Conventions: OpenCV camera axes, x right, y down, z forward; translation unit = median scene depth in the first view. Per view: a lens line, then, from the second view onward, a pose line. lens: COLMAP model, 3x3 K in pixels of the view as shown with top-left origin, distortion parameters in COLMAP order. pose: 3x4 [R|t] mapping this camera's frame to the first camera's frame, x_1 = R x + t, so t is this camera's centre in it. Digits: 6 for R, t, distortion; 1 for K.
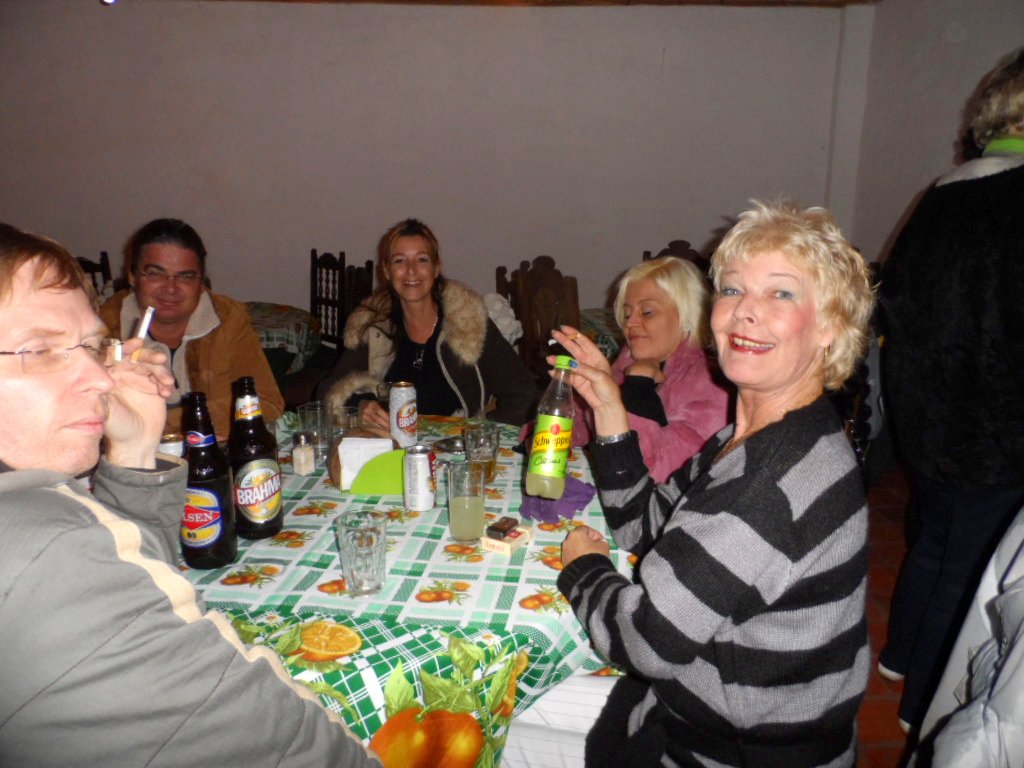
lens RADIAL K [[774.1, 0, 512.0], [0, 774.1, 384.0], [0, 0, 1]] dist [0.002549, 0.003909]
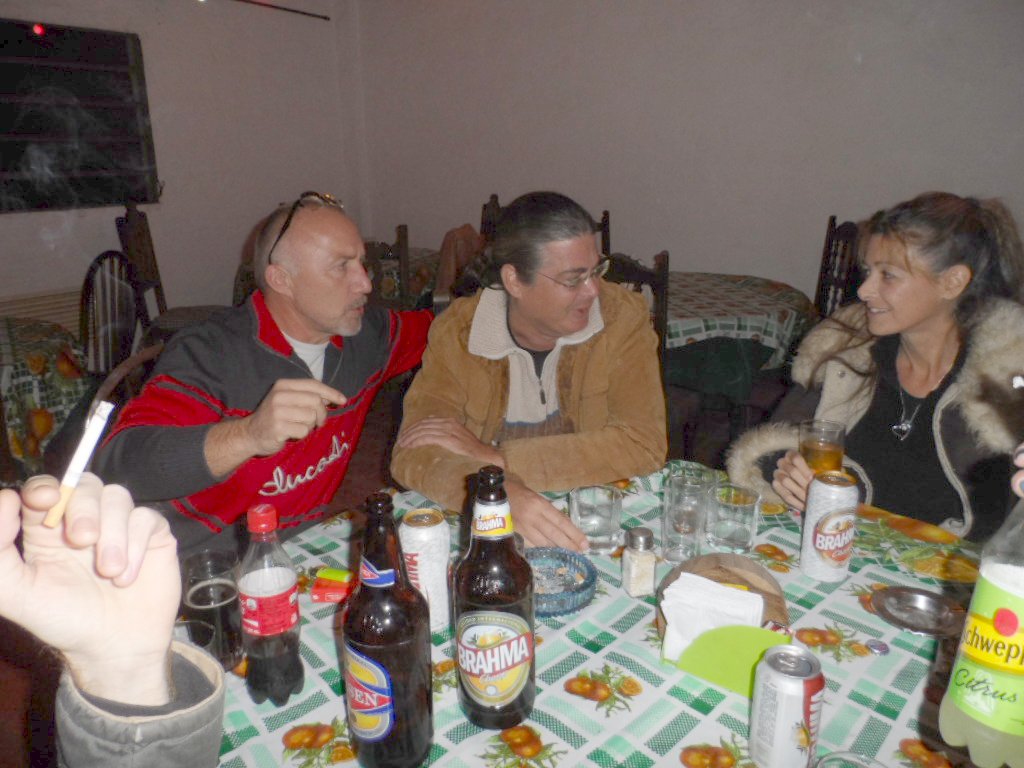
lens RADIAL K [[810.2, 0, 512.6], [0, 810.2, 412.7], [0, 0, 1]] dist [0.006010, 0.002165]
pose [[0.795536, 0.189815, -0.575406, 0.006696], [-0.144702, 0.981702, 0.123783, -0.088367], [0.588373, -0.015212, 0.808446, 0.363990]]
